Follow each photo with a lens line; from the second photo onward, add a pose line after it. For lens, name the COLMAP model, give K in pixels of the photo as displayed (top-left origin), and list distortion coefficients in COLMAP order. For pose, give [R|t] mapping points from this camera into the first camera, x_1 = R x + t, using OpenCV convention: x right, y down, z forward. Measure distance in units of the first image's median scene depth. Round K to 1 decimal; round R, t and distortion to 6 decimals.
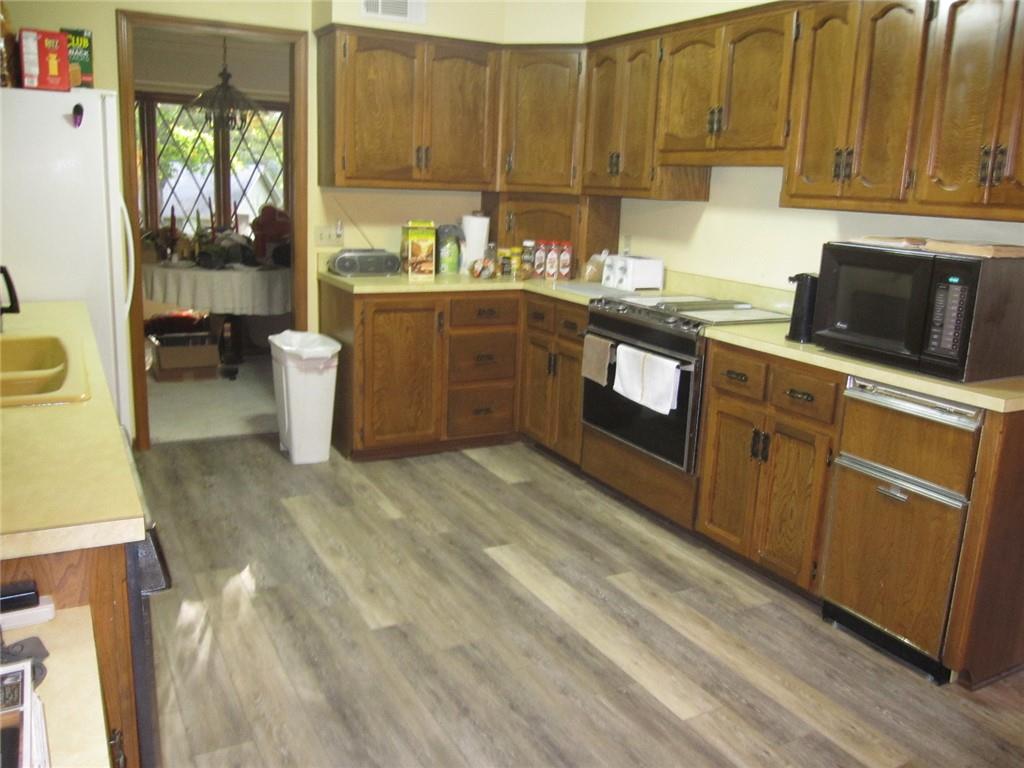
lens RADIAL K [[832.9, 0, 512.4], [0, 832.9, 380.6], [0, 0, 1]] dist [-0.065687, 0.009438]
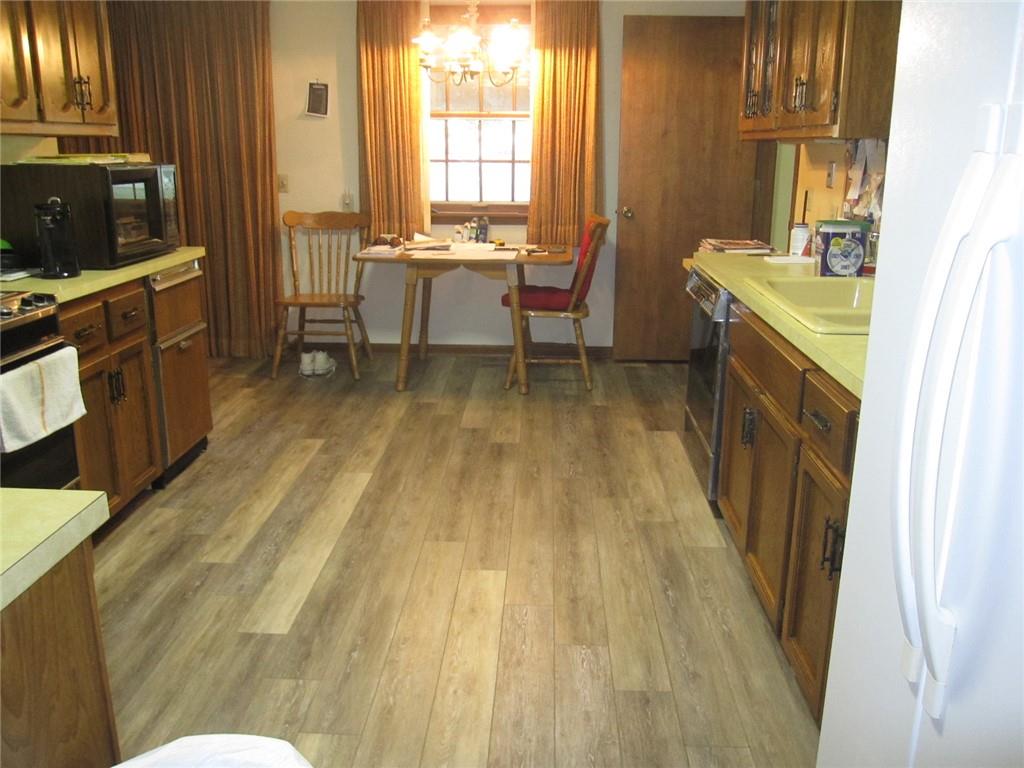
lens RADIAL K [[832.9, 0, 512.9], [0, 832.9, 381.6], [0, 0, 1]] dist [-0.065687, 0.009438]
pose [[-0.854034, -0.189767, 0.484370, -0.589048], [0.071720, 0.879250, 0.470930, -0.361434], [-0.515249, 0.436930, -0.737300, 1.544053]]
